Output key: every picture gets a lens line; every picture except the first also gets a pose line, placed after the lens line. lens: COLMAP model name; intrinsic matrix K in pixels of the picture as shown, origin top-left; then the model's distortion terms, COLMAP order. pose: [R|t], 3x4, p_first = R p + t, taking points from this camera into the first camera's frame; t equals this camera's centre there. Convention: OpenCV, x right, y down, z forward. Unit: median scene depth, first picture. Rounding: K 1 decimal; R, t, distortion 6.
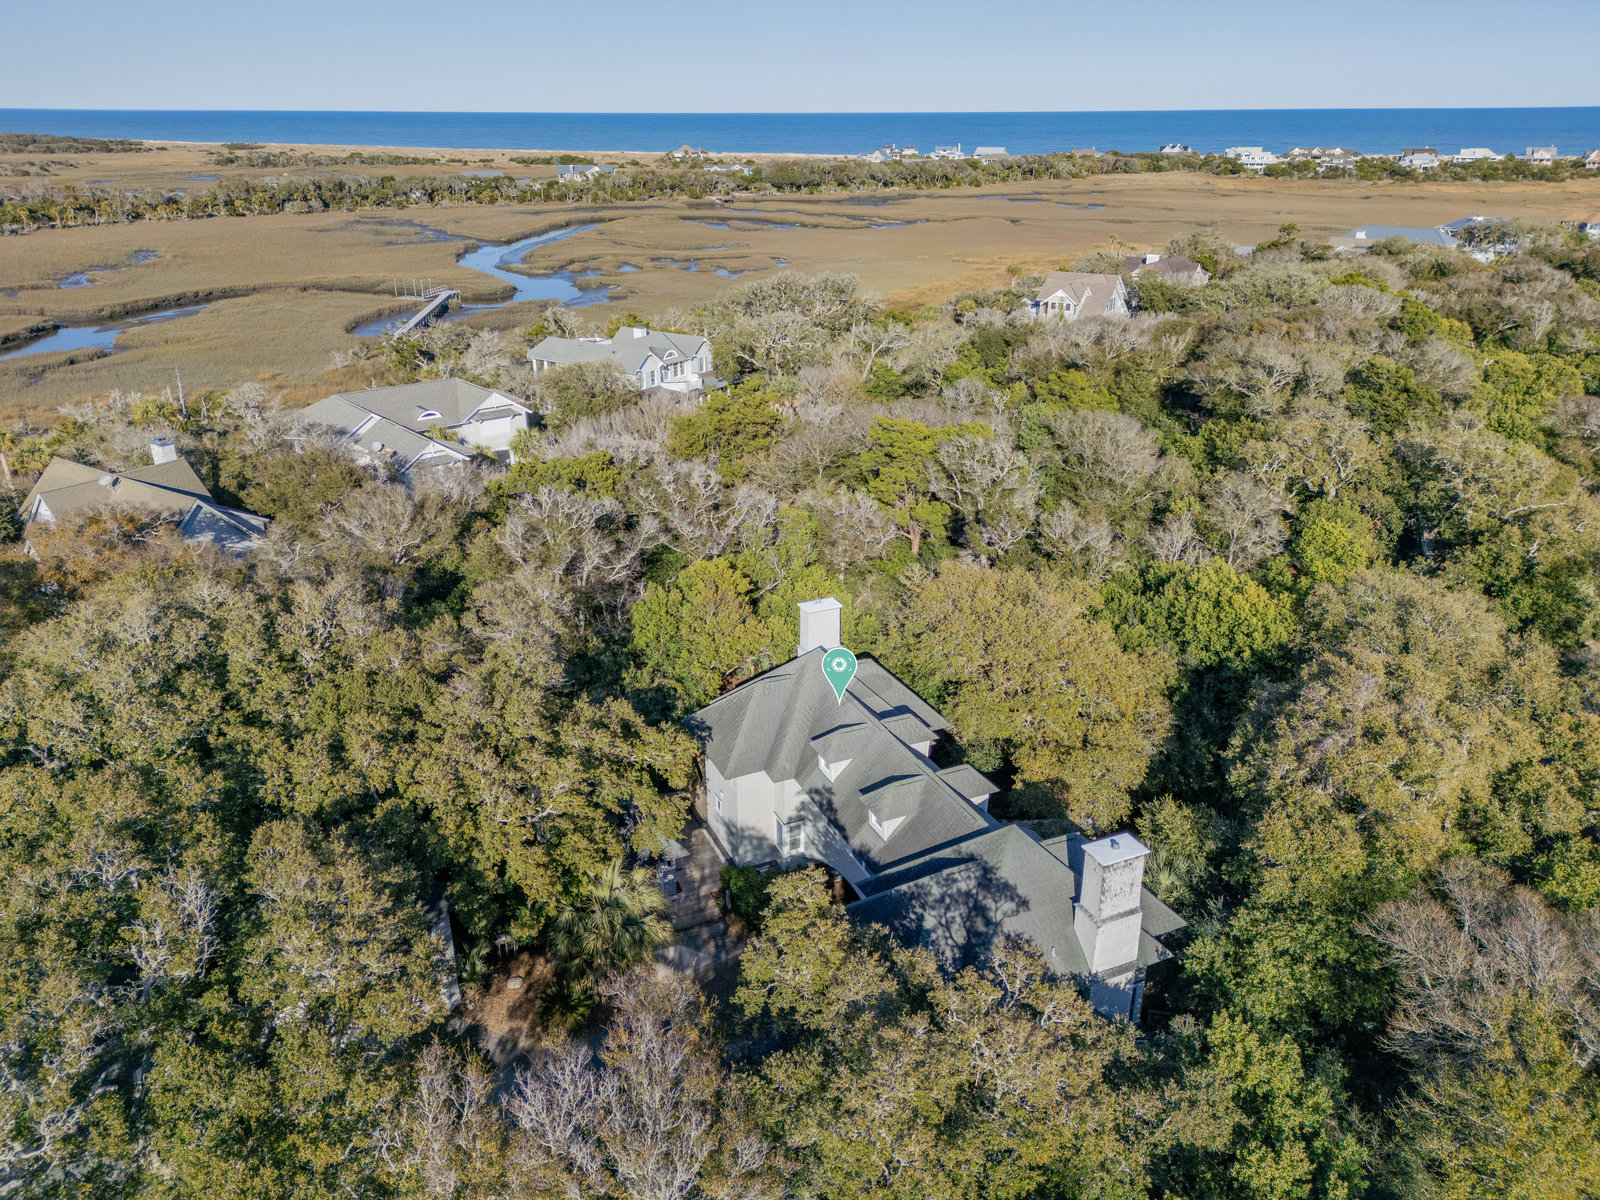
lens RADIAL K [[1125.7, 0, 800.0], [0, 1125.7, 600.0], [0, 0, 1]] dist [0.093353, -0.138784]
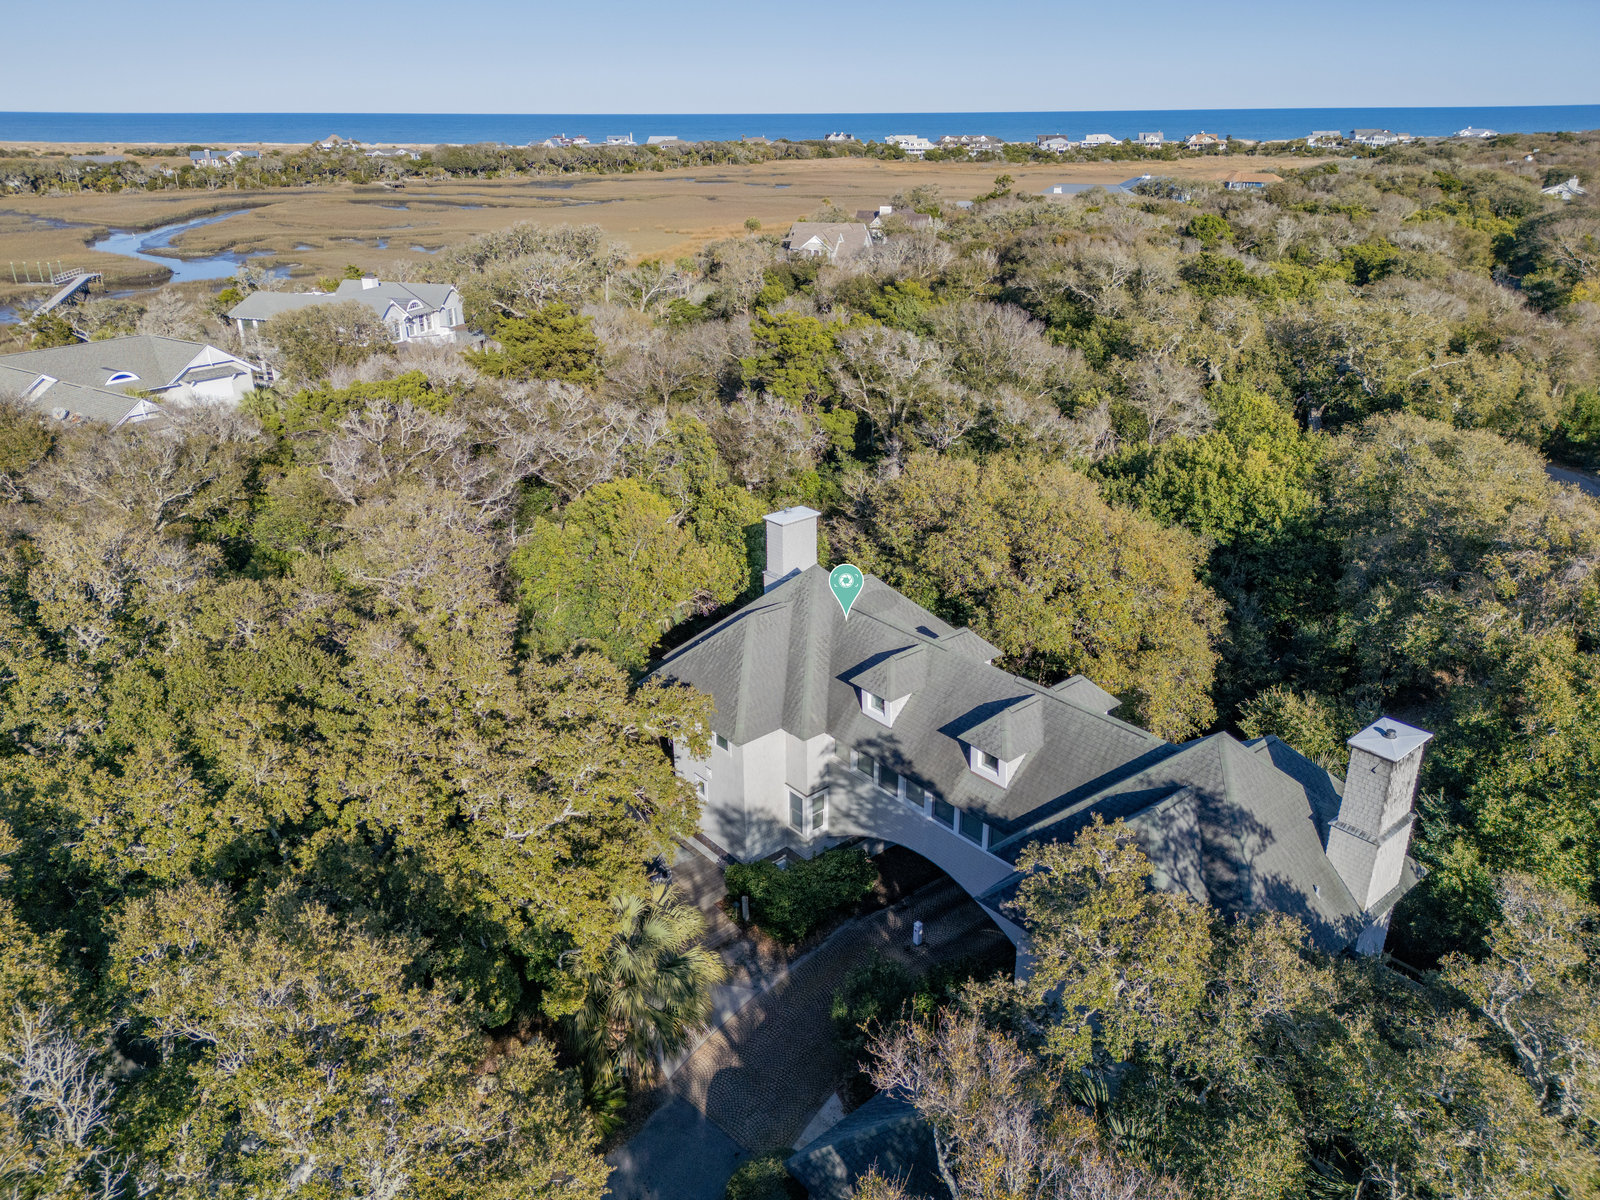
lens RADIAL K [[1124.7, 0, 800.0], [0, 1124.7, 600.0], [0, 0, 1]] dist [0.052753, -0.038090]
pose [[0.962531, -0.109210, 0.248207, -0.187559], [0.108200, 0.993971, 0.017750, 0.053467], [-0.248649, 0.009771, 0.968544, 0.269195]]
